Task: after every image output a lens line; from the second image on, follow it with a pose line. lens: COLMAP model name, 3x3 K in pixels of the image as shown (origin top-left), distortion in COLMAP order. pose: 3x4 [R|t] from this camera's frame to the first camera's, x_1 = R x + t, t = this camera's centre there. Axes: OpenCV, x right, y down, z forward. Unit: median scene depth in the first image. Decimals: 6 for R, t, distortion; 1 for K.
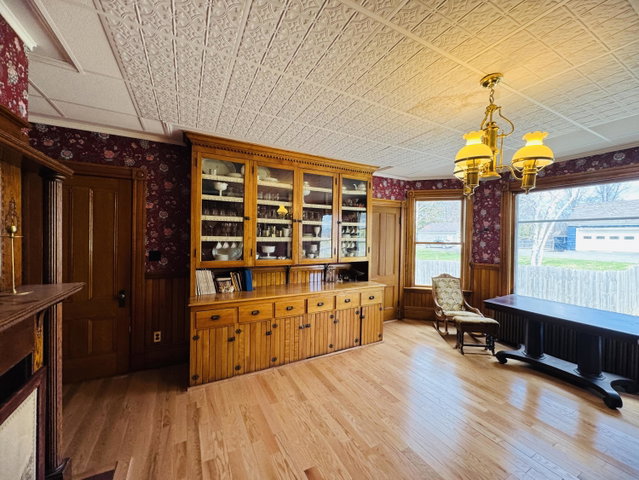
lens RADIAL K [[255.8, 0, 320.3], [0, 255.8, 238.9], [0, 0, 1]] dist [-0.003517, -0.000259]
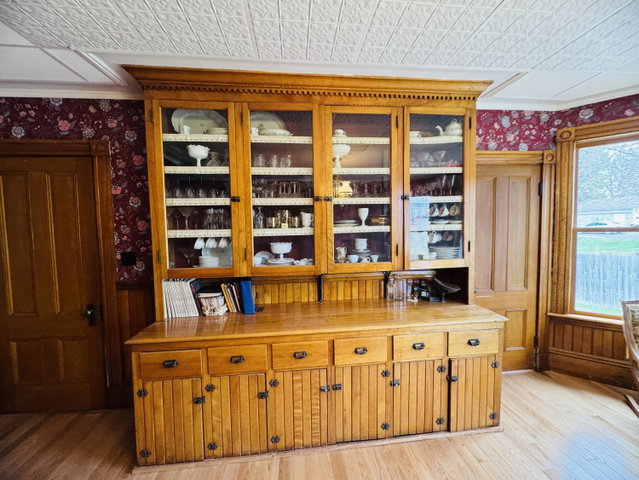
lens RADIAL K [[255.8, 0, 320.3], [0, 255.8, 238.9], [0, 0, 1]] dist [-0.003517, -0.000259]
pose [[0.925080, -0.013764, -0.379523, 0.132927], [0.029629, 0.998913, 0.035993, -0.000689], [0.378615, -0.044541, 0.924482, 0.494638]]
